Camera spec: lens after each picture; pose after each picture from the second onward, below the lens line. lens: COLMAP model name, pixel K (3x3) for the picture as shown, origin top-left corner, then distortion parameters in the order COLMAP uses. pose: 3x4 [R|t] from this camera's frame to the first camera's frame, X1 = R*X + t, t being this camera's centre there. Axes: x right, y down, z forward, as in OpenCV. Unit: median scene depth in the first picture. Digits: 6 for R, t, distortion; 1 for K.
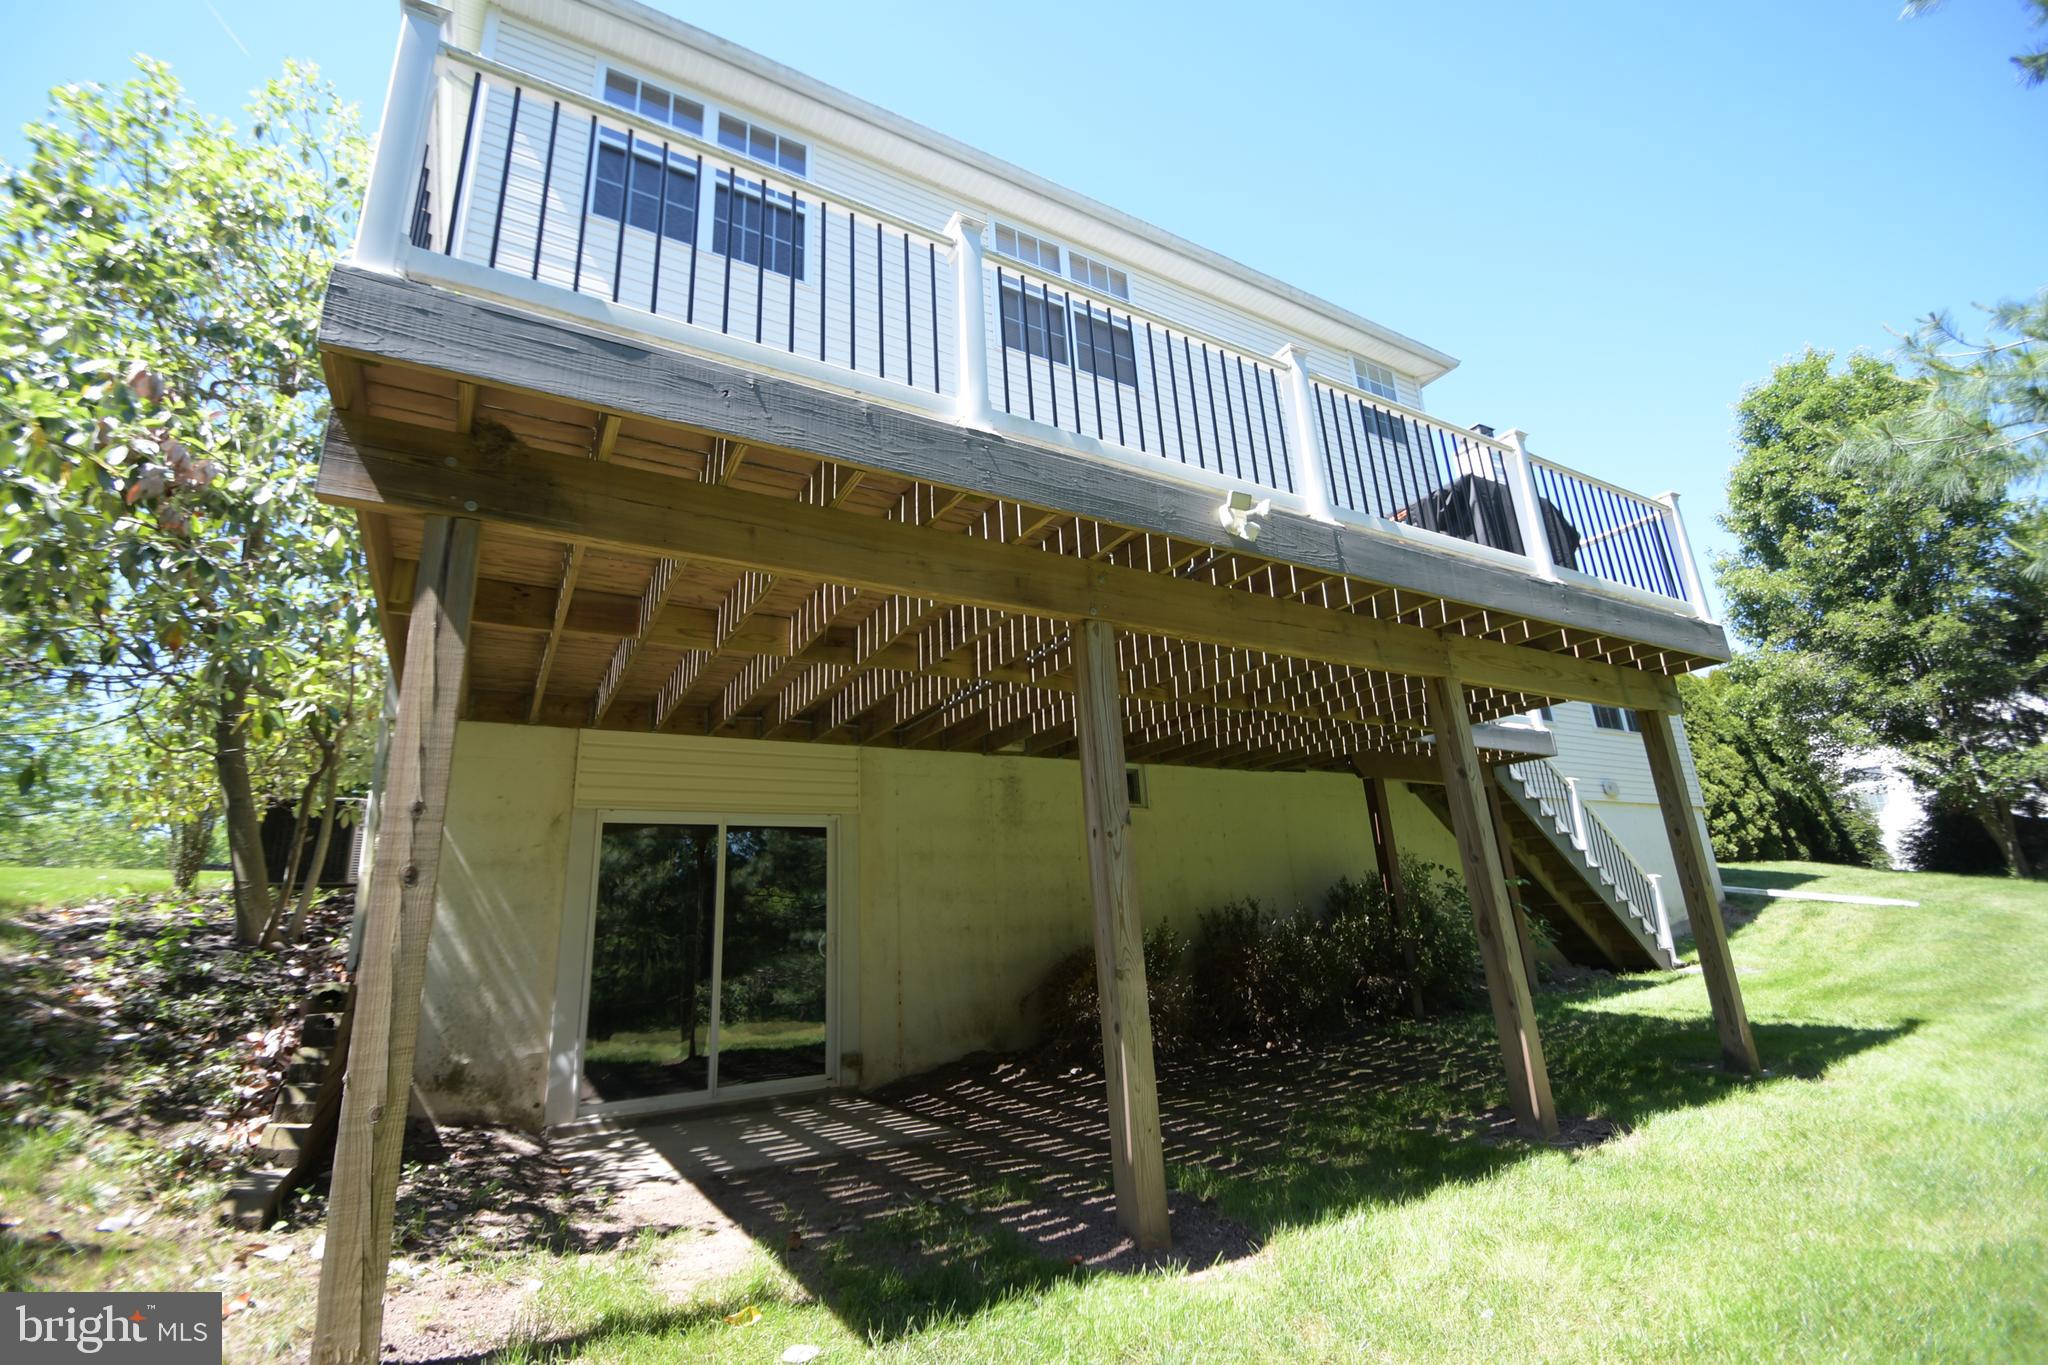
lens RADIAL K [[920.1, 0, 1011.9], [0, 920.1, 661.1], [0, 0, 1]] dist [0.022280, -0.021936]
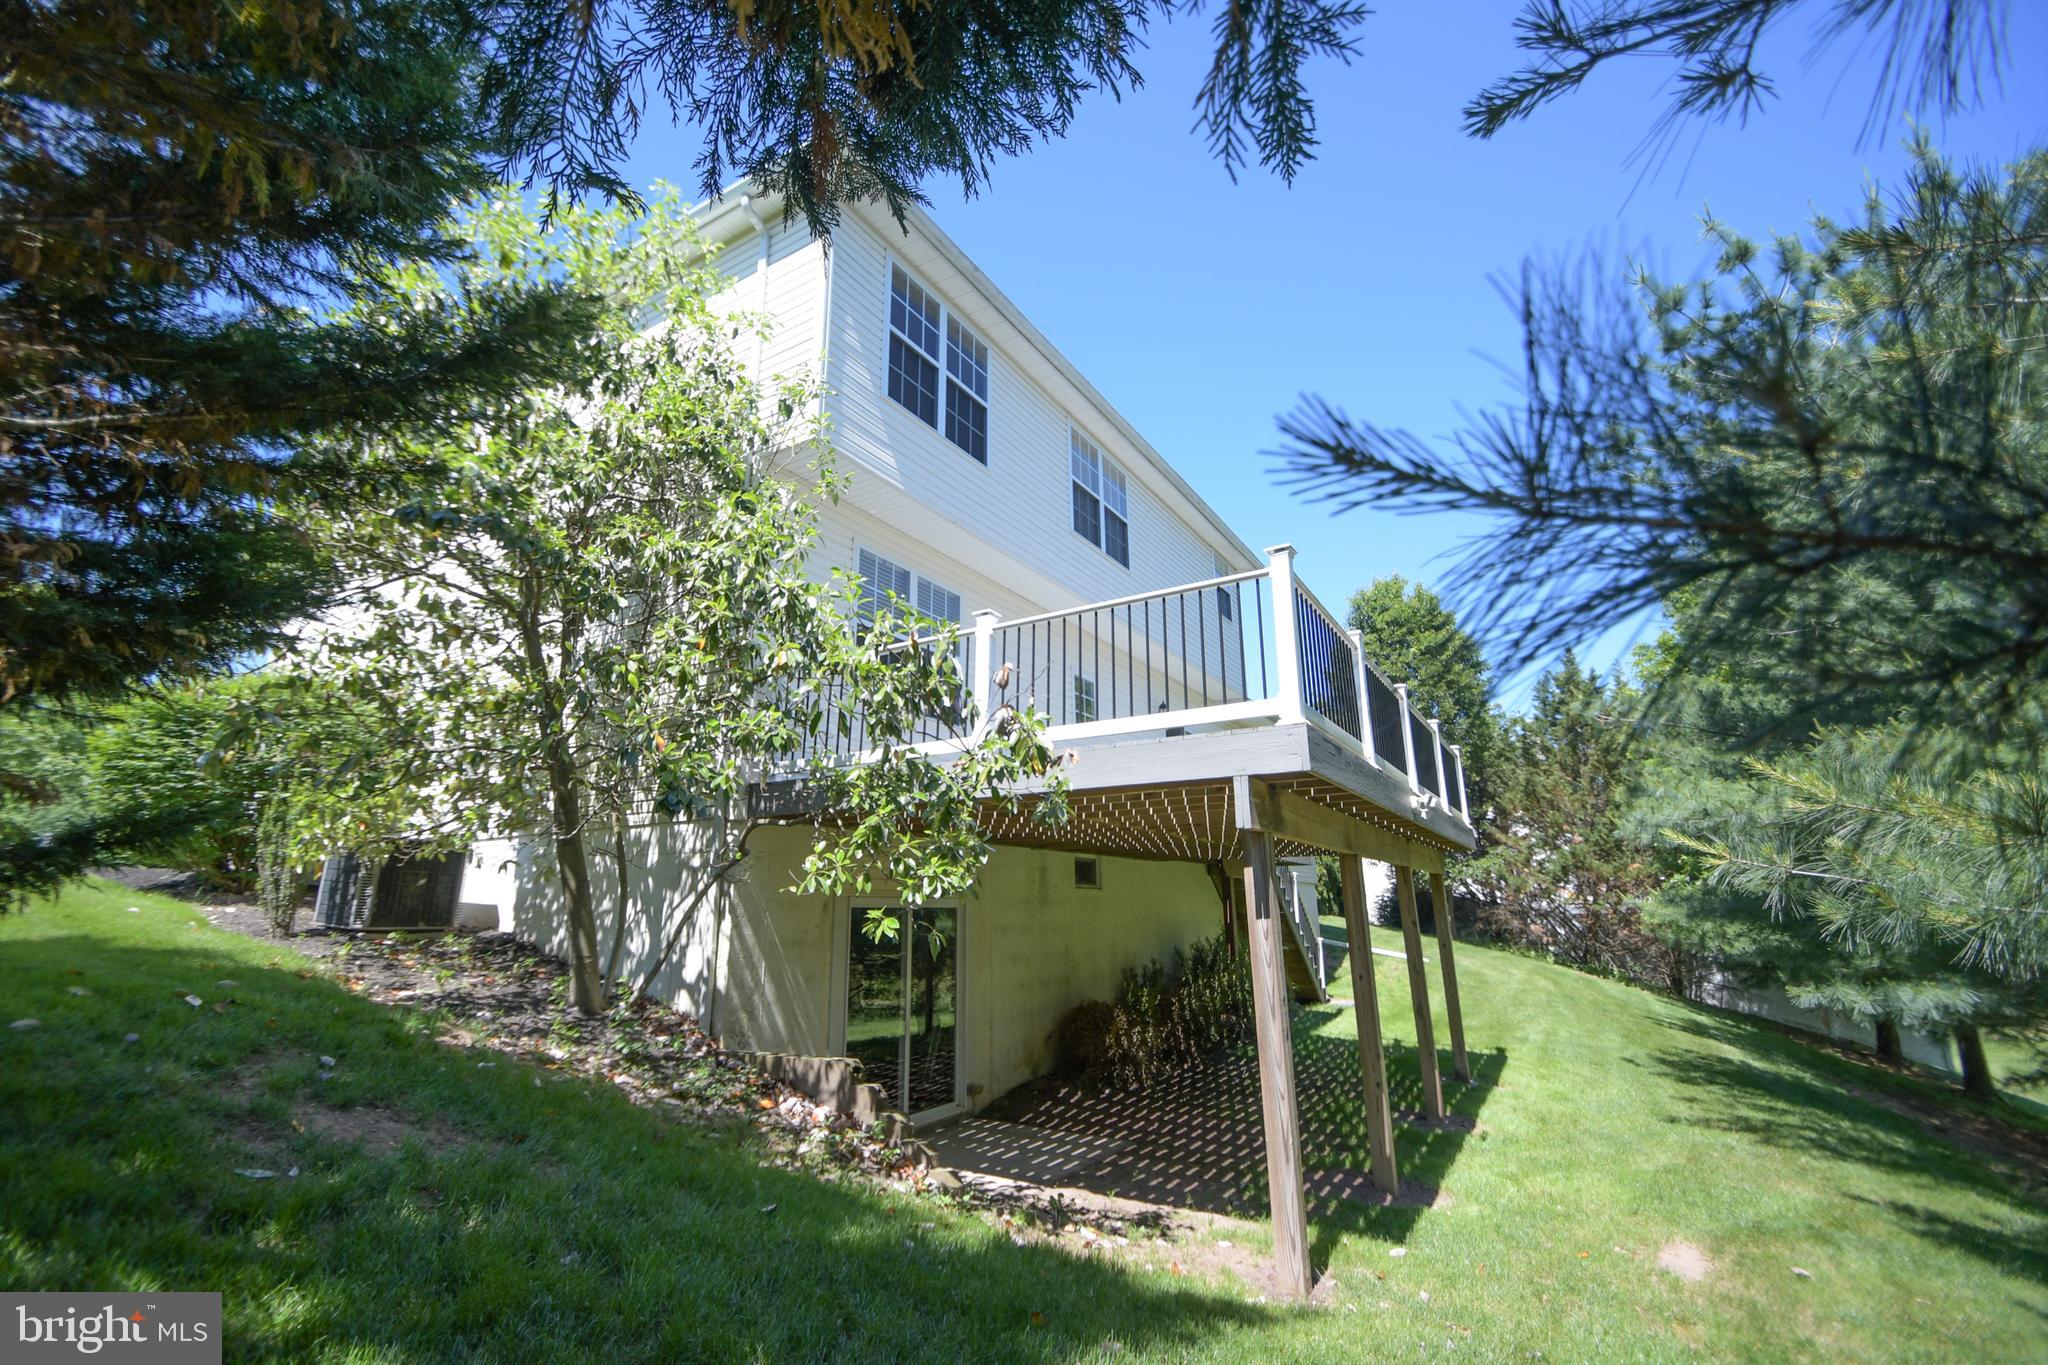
lens RADIAL K [[920.1, 0, 1011.9], [0, 920.1, 661.1], [0, 0, 1]] dist [0.022280, -0.021936]
pose [[0.880848, 0.166857, 0.443019, -0.649606], [-0.174925, 0.984315, -0.022929, -0.120575], [-0.439896, -0.057298, 0.896219, -0.137104]]
